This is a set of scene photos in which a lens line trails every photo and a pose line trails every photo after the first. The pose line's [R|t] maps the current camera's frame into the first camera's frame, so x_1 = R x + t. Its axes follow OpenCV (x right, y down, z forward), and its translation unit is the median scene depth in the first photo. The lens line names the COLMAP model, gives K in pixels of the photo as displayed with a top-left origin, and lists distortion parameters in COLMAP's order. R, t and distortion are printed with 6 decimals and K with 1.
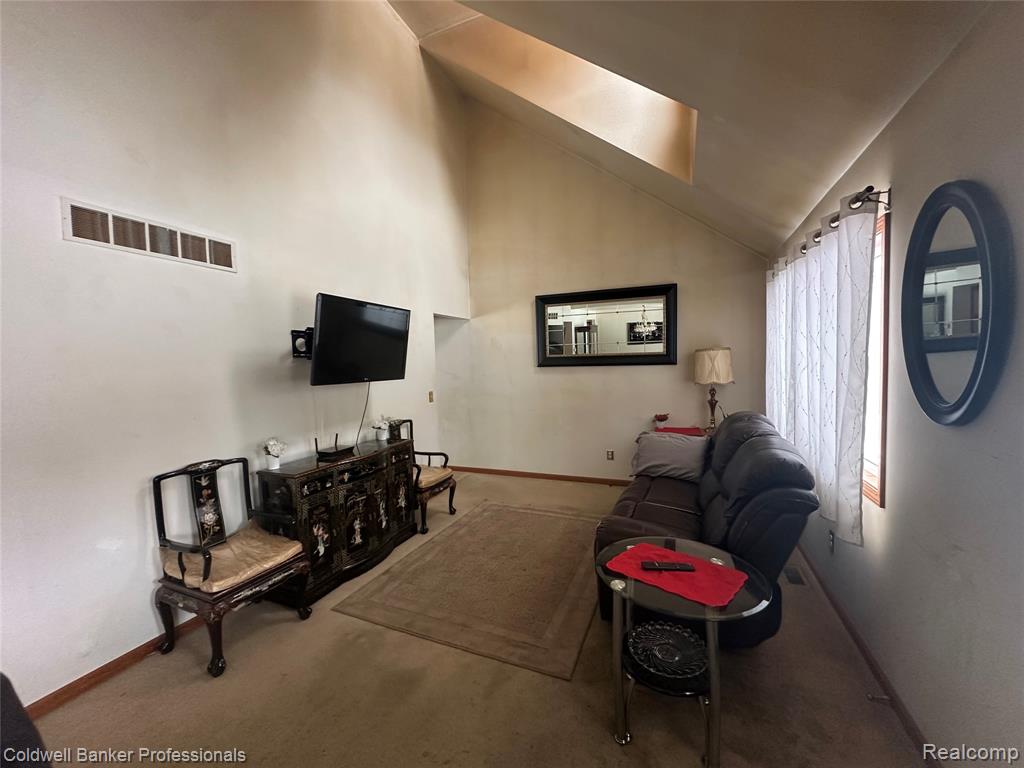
lens RADIAL K [[405.9, 0, 512.6], [0, 405.9, 382.9], [0, 0, 1]] dist [0.000983, 0.000117]
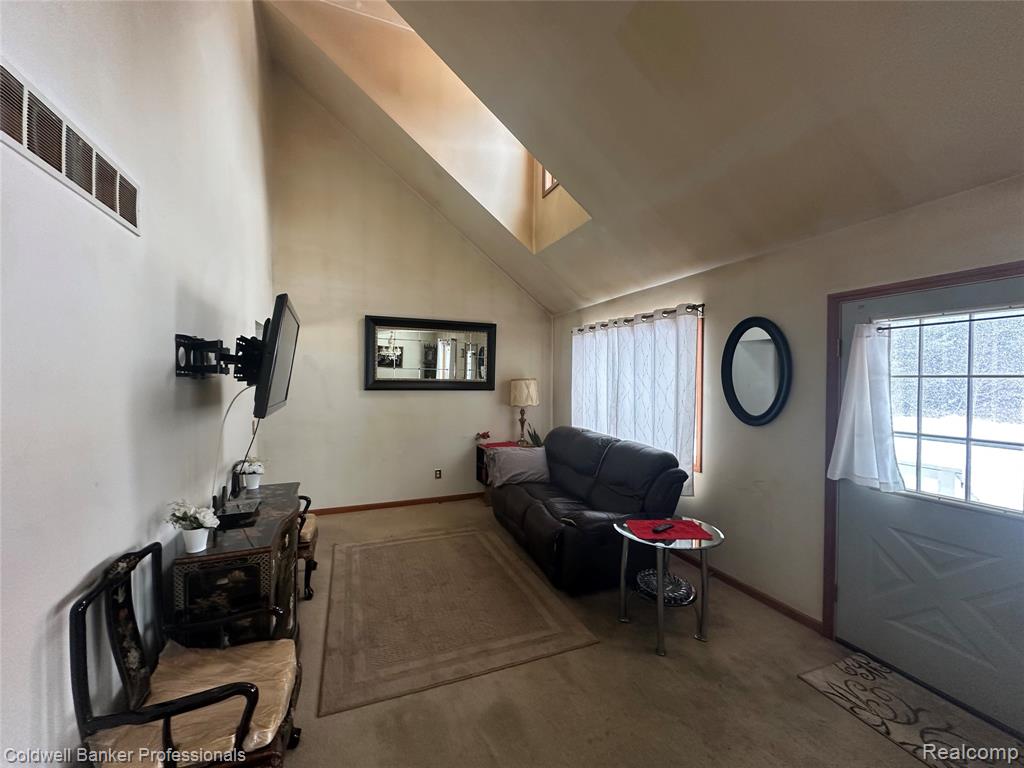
lens RADIAL K [[405.9, 0, 513.7], [0, 405.9, 385.2], [0, 0, 1]] dist [0.000983, 0.000117]
pose [[0.710658, 0.020798, 0.703230, -0.450351], [0.009992, 0.999164, -0.039648, -0.013060], [-0.703467, 0.035203, 0.709856, 0.118162]]
